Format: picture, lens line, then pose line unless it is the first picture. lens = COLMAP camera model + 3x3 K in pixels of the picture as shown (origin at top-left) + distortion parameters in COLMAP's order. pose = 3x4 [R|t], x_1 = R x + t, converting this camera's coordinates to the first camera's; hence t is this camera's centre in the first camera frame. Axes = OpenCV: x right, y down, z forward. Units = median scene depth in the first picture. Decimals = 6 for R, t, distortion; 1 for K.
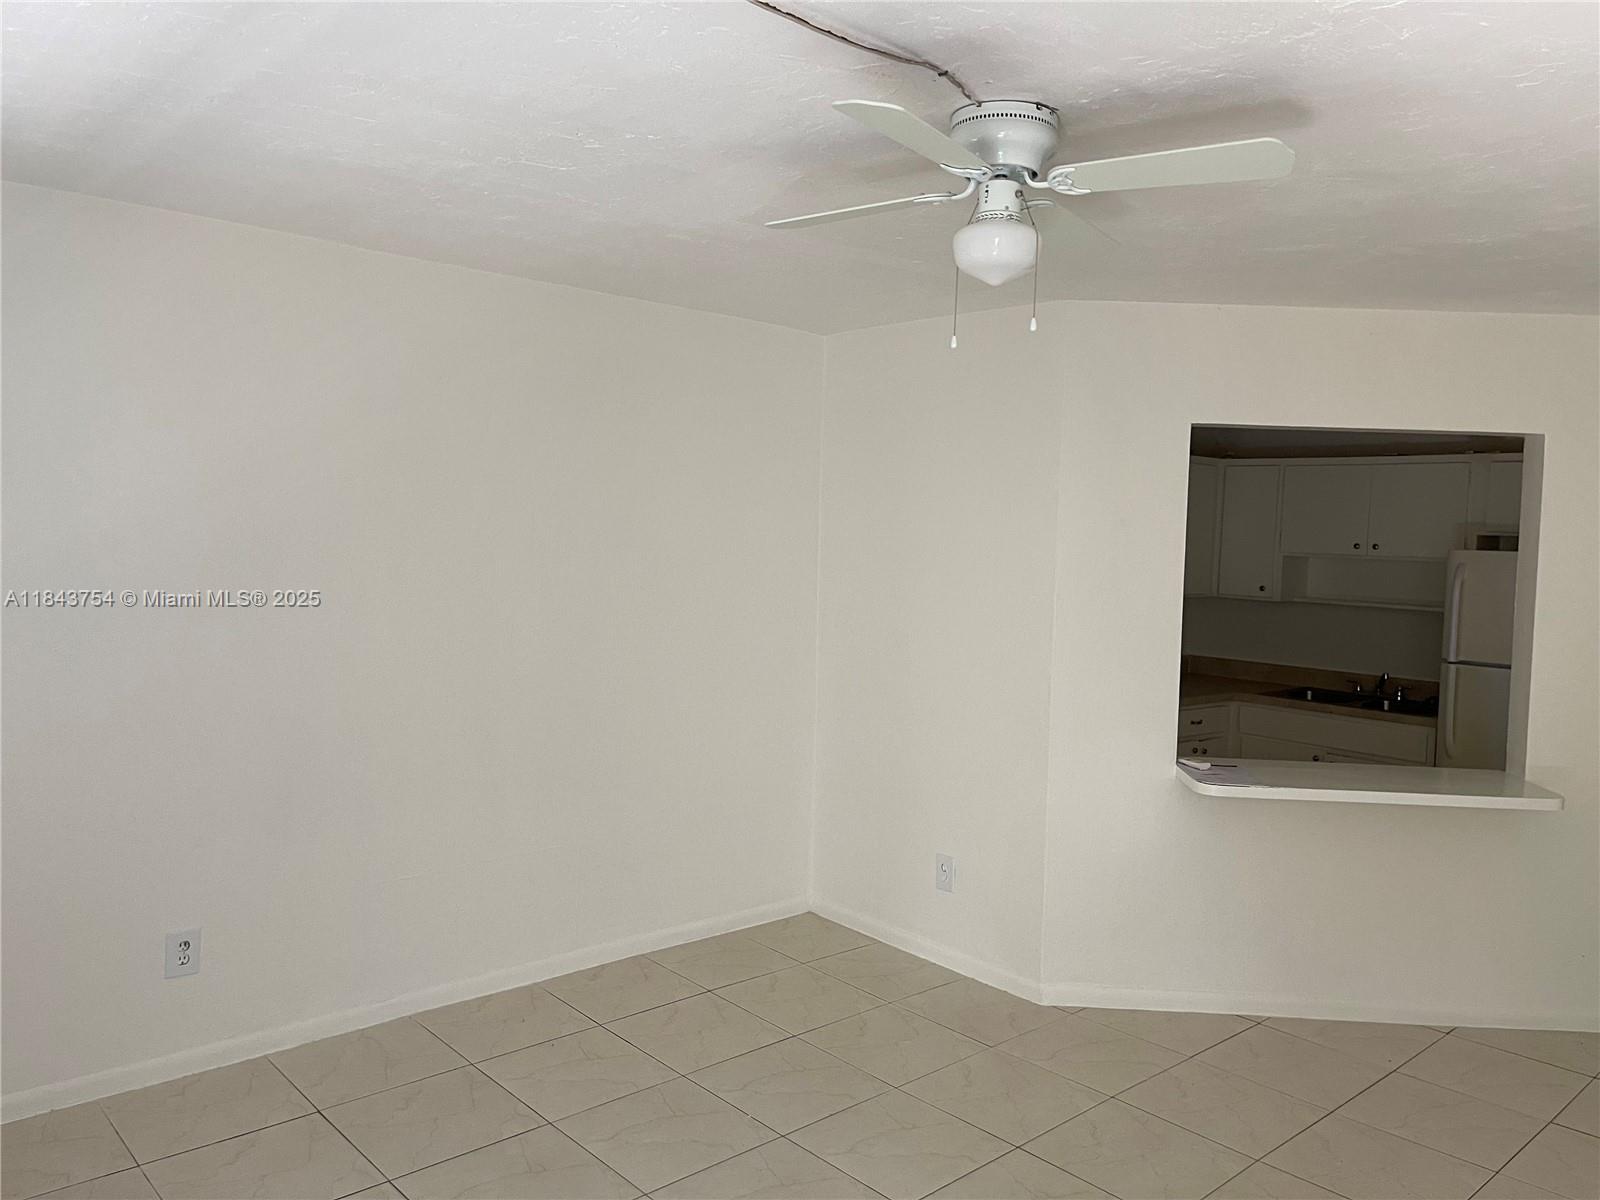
lens RADIAL K [[1198.8, 0, 812.2], [0, 1198.8, 595.7], [0, 0, 1]] dist [0.086171, -0.110259]
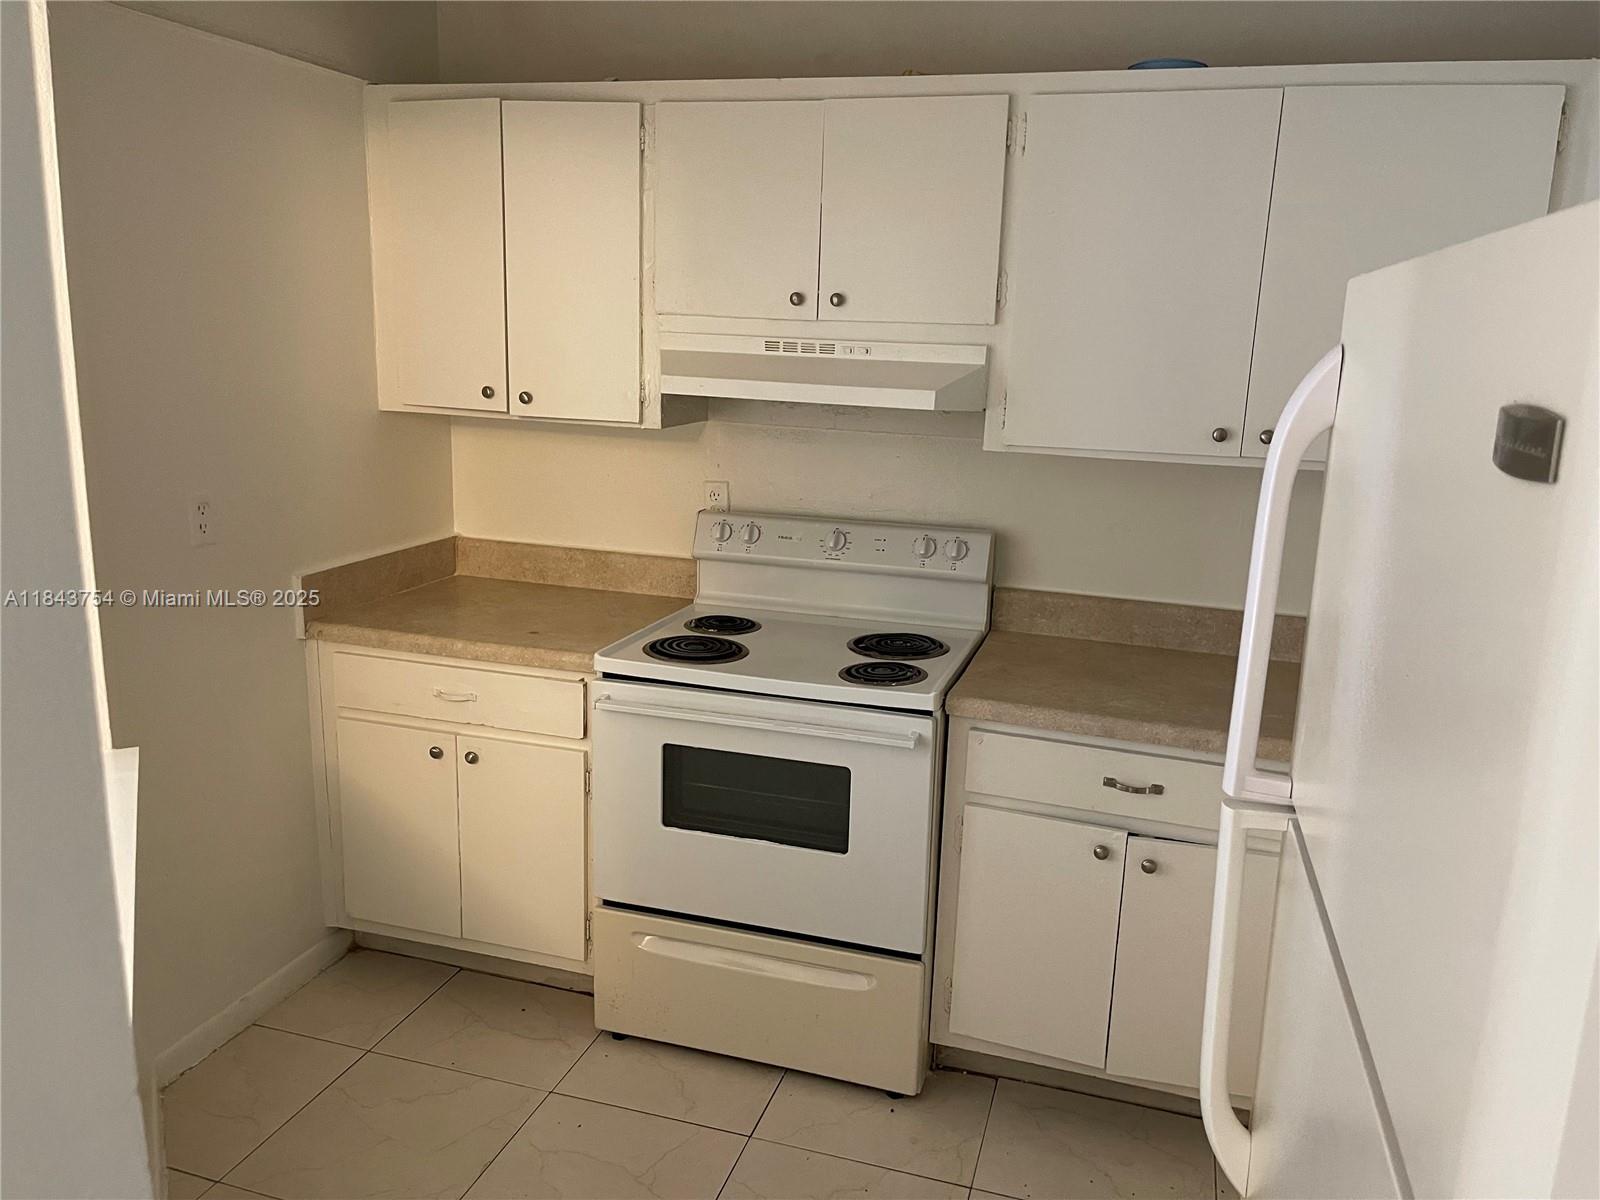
lens RADIAL K [[1198.8, 0, 812.2], [0, 1198.8, 595.7], [0, 0, 1]] dist [0.086171, -0.110259]
pose [[0.506360, 0.172163, -0.844961, 0.627625], [-0.066779, 0.984753, 0.160628, -0.011459], [0.859732, -0.024909, 0.510137, 0.772801]]
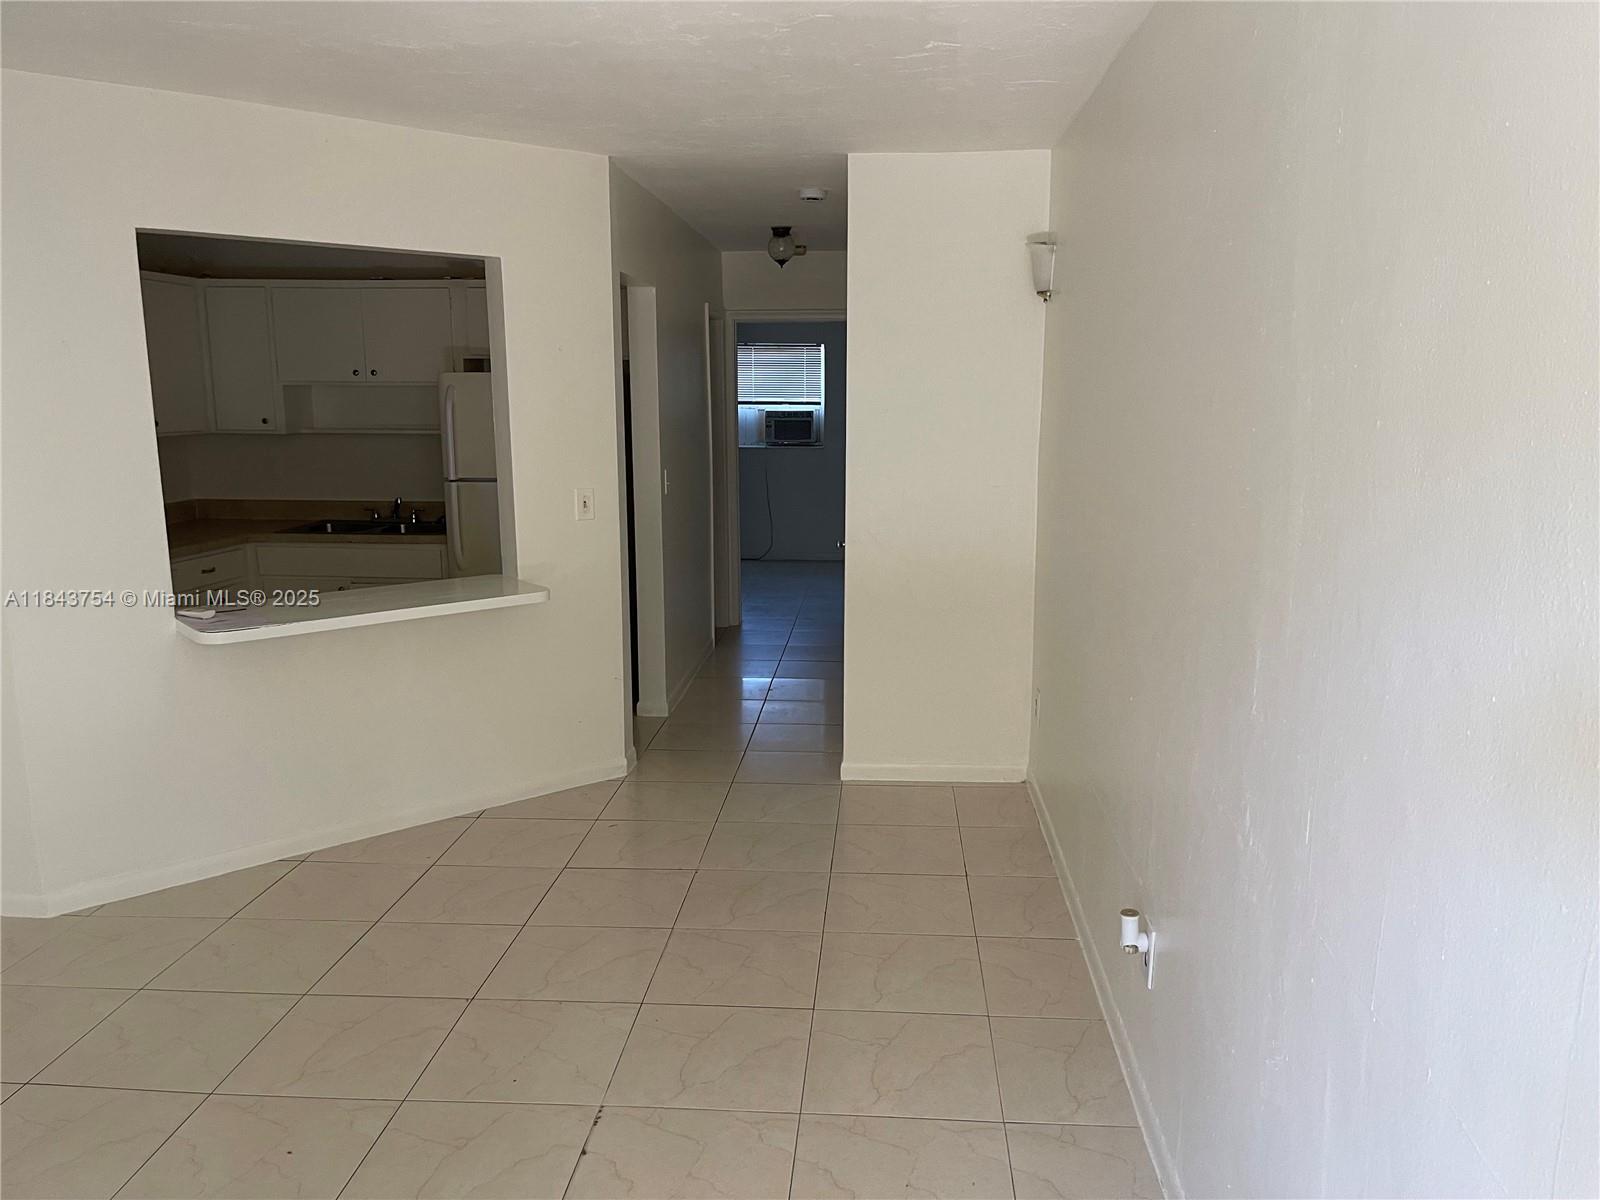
lens RADIAL K [[1198.8, 0, 812.2], [0, 1198.8, 595.7], [0, 0, 1]] dist [0.086171, -0.110259]
pose [[0.728449, -0.151388, 0.668165, 0.033683], [0.062959, 0.985946, 0.154749, 0.009941], [-0.682201, -0.070660, 0.727742, 0.012728]]
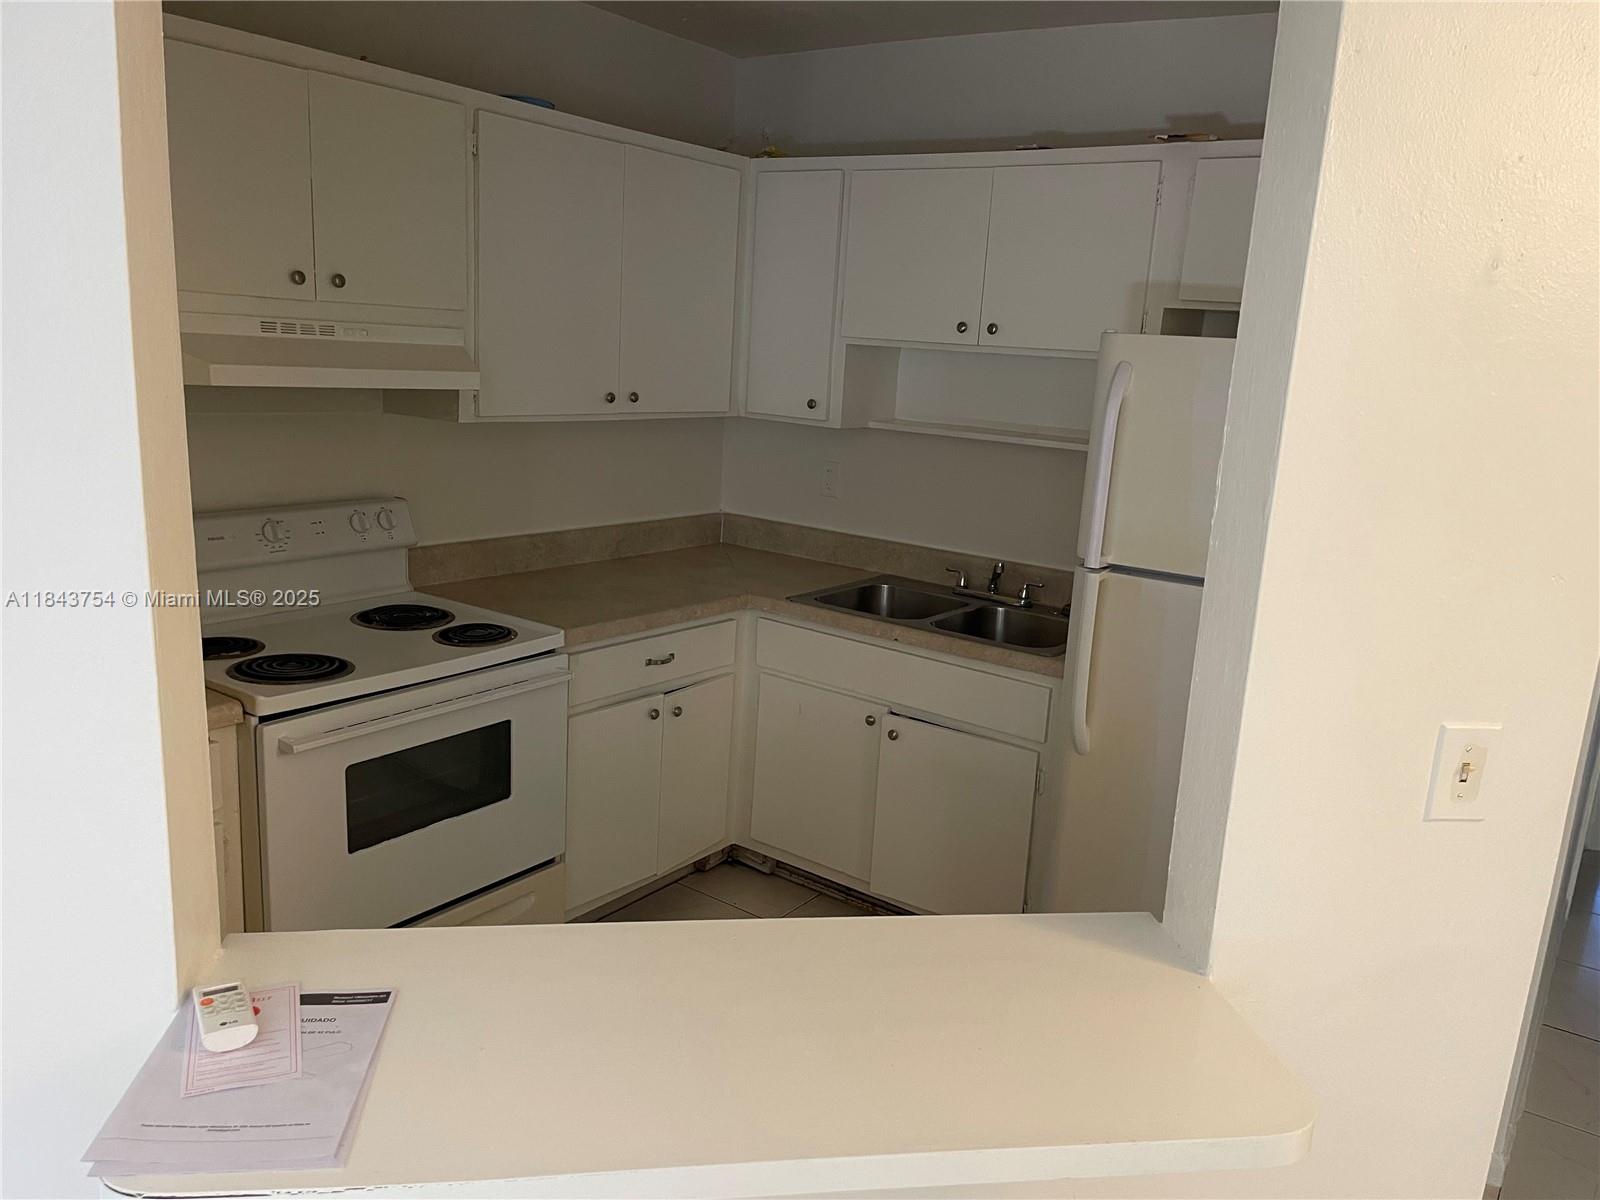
lens RADIAL K [[1198.8, 0, 812.2], [0, 1198.8, 595.7], [0, 0, 1]] dist [0.086171, -0.110259]
pose [[0.979890, -0.015745, 0.198917, 0.301204], [-0.017173, 0.986529, 0.162680, -0.010301], [-0.198798, -0.162824, 0.966420, 0.522998]]
